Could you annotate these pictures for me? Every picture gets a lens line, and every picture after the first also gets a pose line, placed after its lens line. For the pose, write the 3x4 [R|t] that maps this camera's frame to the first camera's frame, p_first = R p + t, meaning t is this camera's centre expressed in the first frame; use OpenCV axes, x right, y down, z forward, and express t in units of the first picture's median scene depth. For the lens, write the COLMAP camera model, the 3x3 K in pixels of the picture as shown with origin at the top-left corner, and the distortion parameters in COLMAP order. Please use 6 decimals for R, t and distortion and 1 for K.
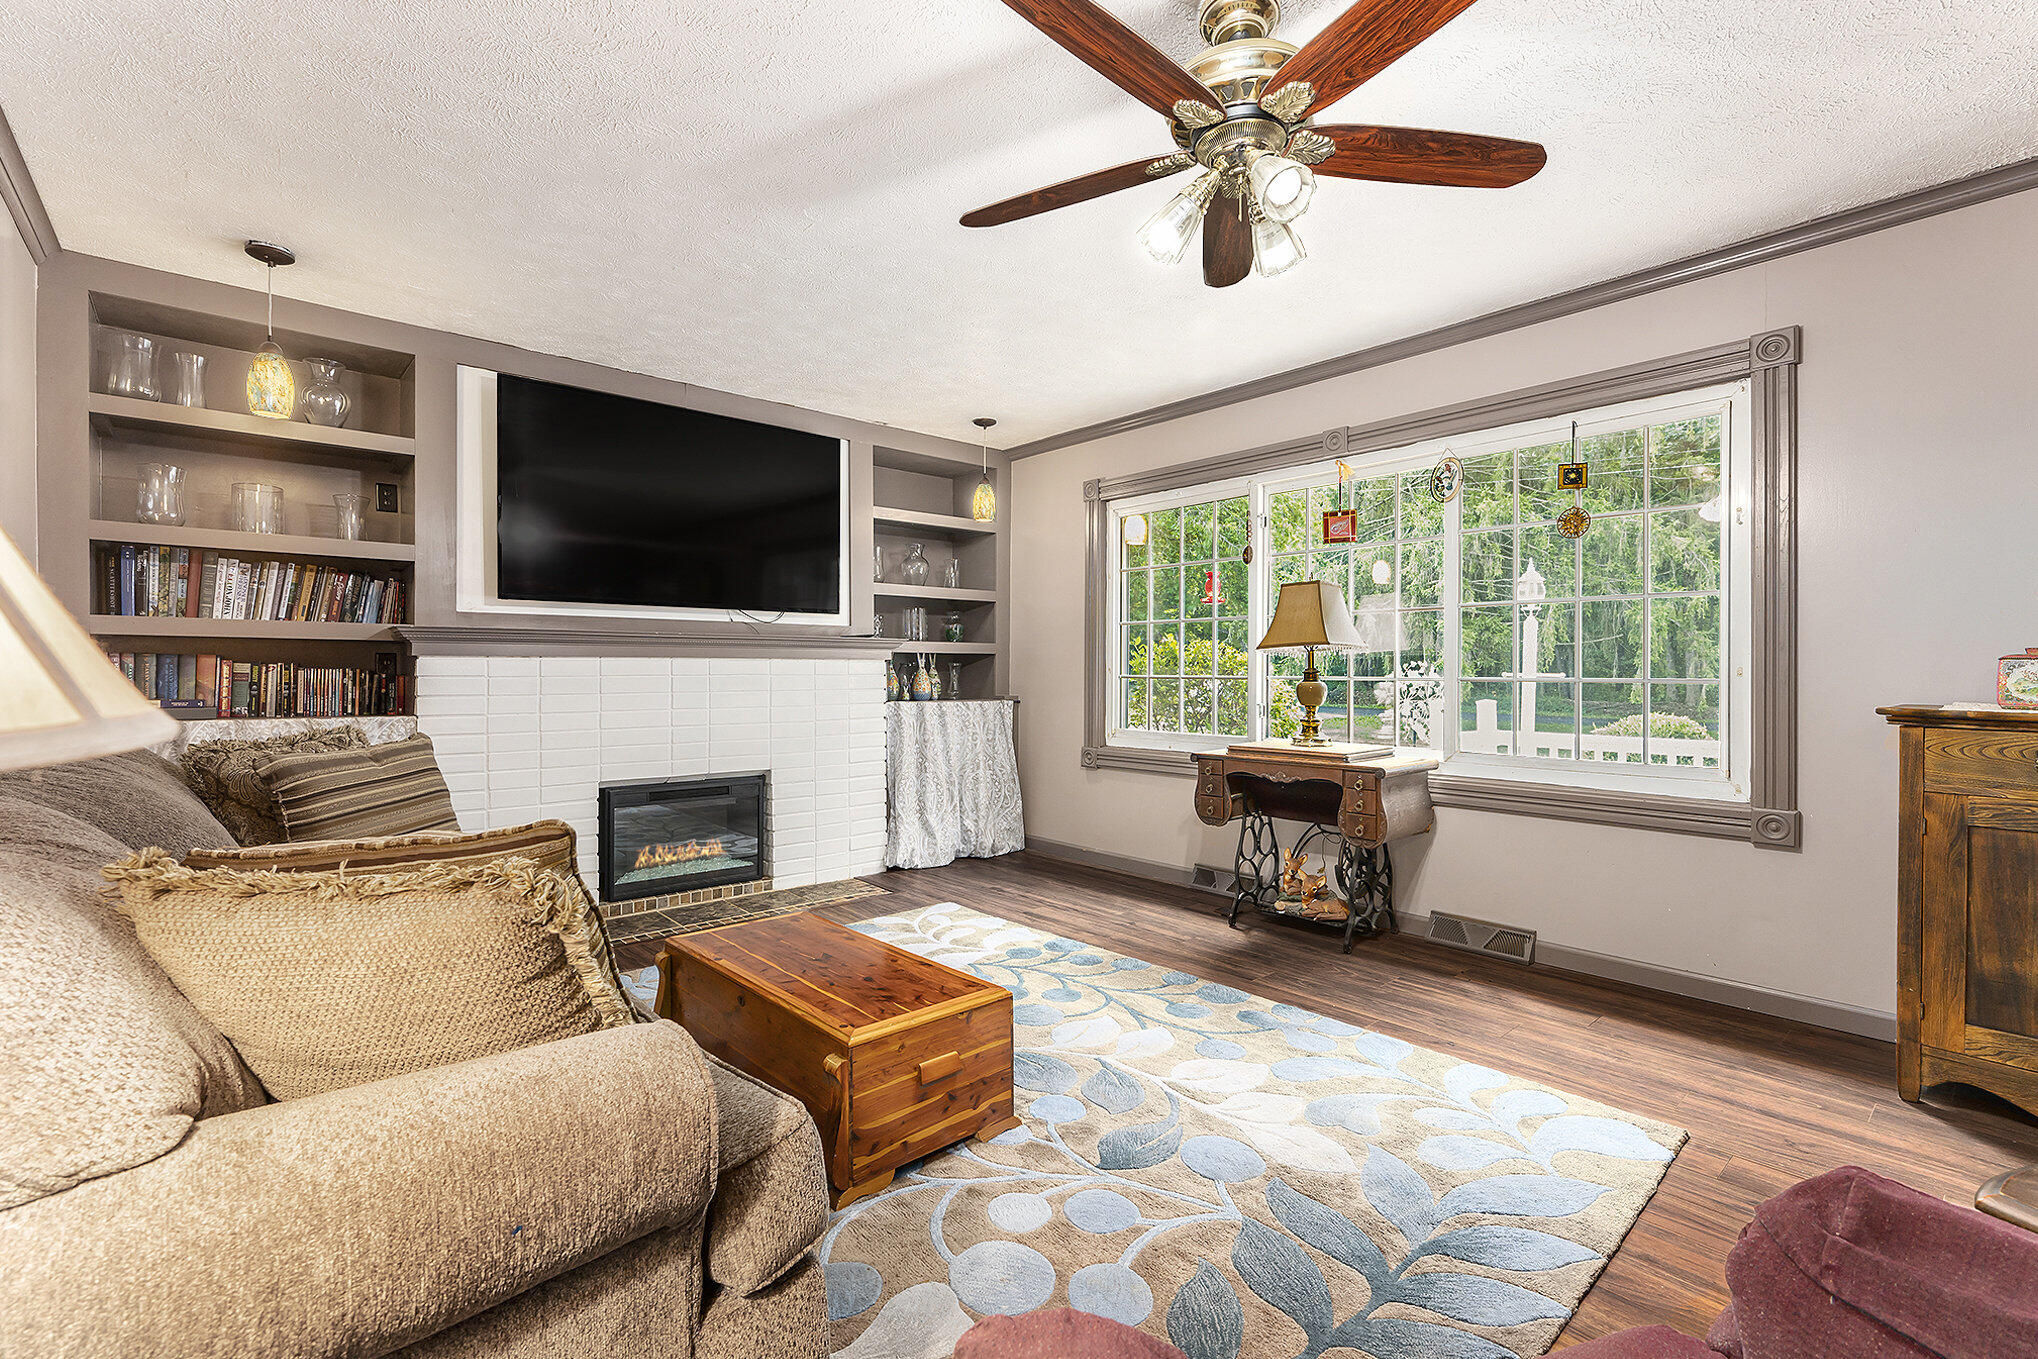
lens RADIAL K [[892.9, 0, 1019.0], [0, 892.9, 679.5], [0, 0, 1]] dist [0.001992, 0.000049]
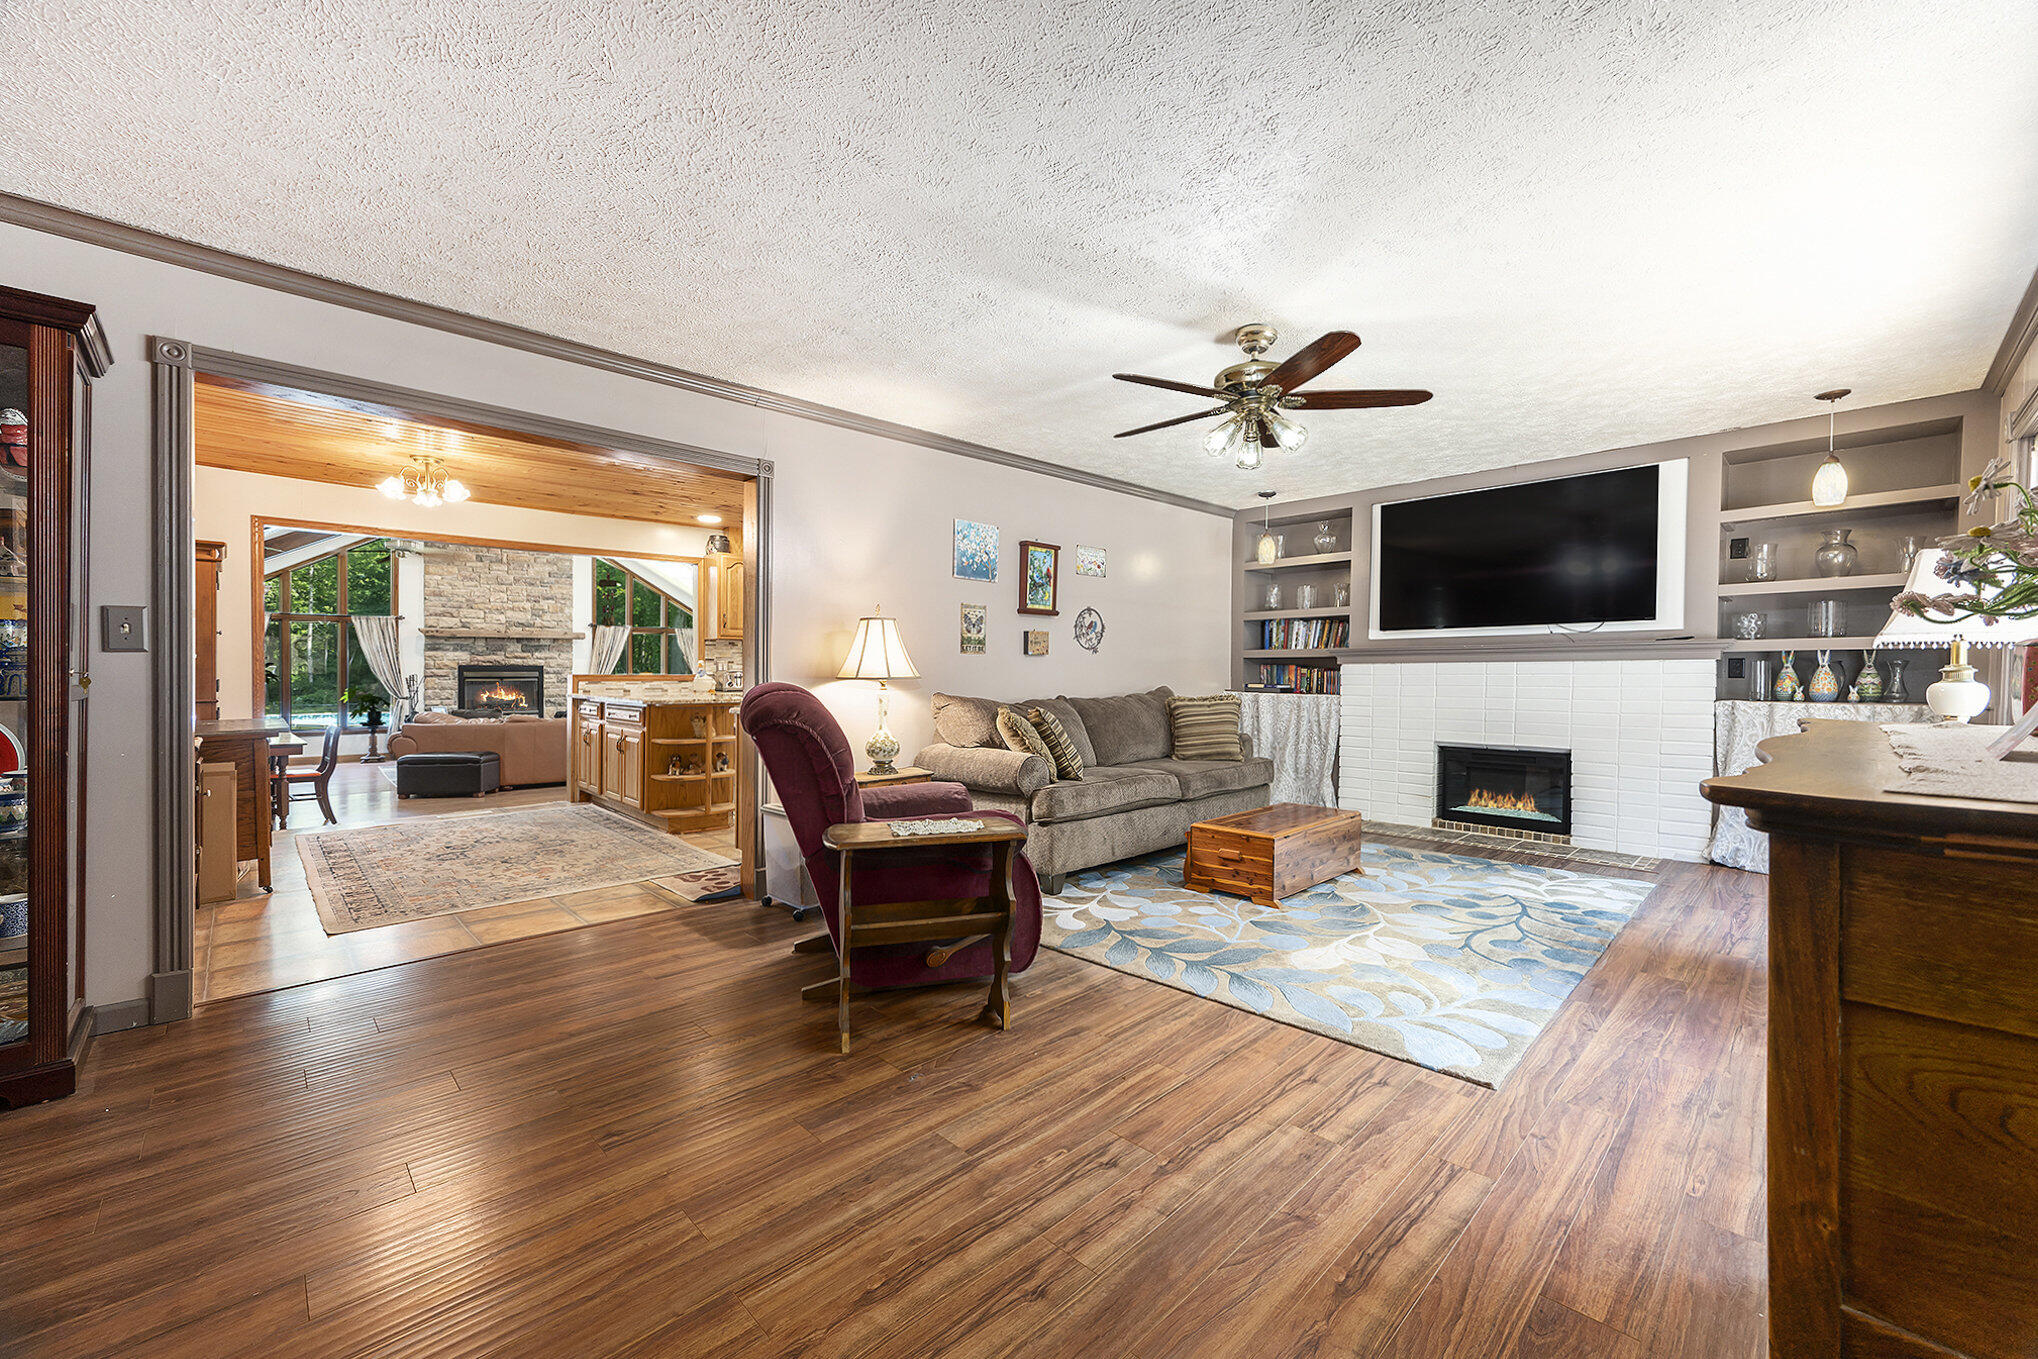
lens RADIAL K [[810.7, 0, 1028.7], [0, 810.7, 665.6], [0, 0, 1]] dist [-0.002211, -0.000231]
pose [[0.059359, -0.009860, -0.998188, 0.947068], [-0.005732, 0.999931, -0.010218, -0.001474], [0.998220, 0.006328, 0.059299, 0.198795]]
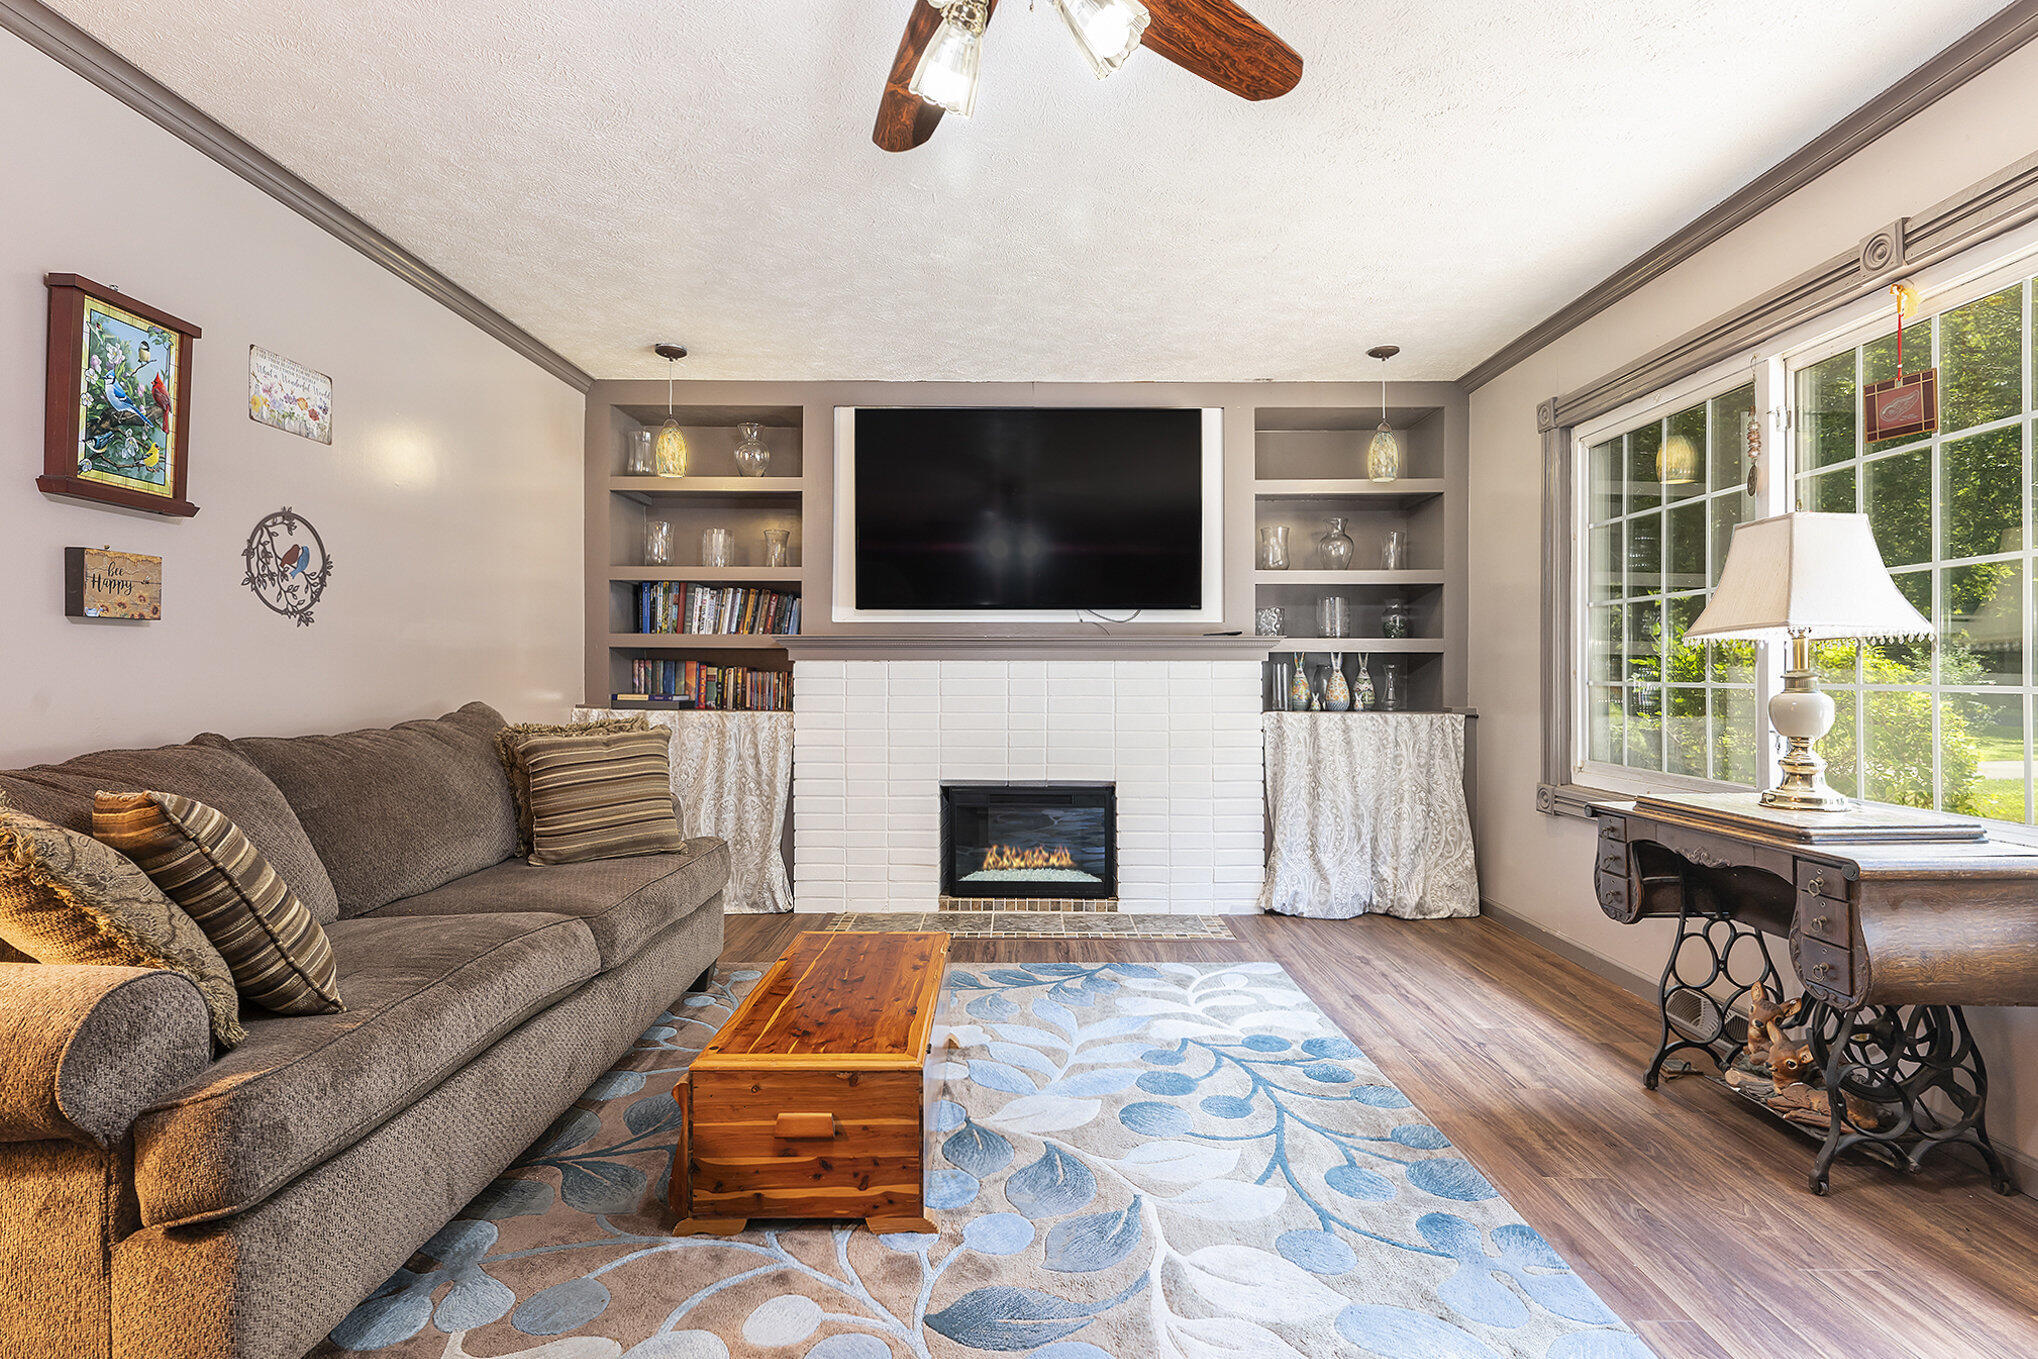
lens RADIAL K [[965.9, 0, 1019.0], [0, 965.9, 679.5], [0, 0, 1]] dist [0.003320, 0.000357]
pose [[0.754797, 0.005031, -0.655939, 0.351175], [-0.008049, 0.999966, -0.001592, -0.002024], [0.655909, 0.006481, 0.754812, 0.212439]]
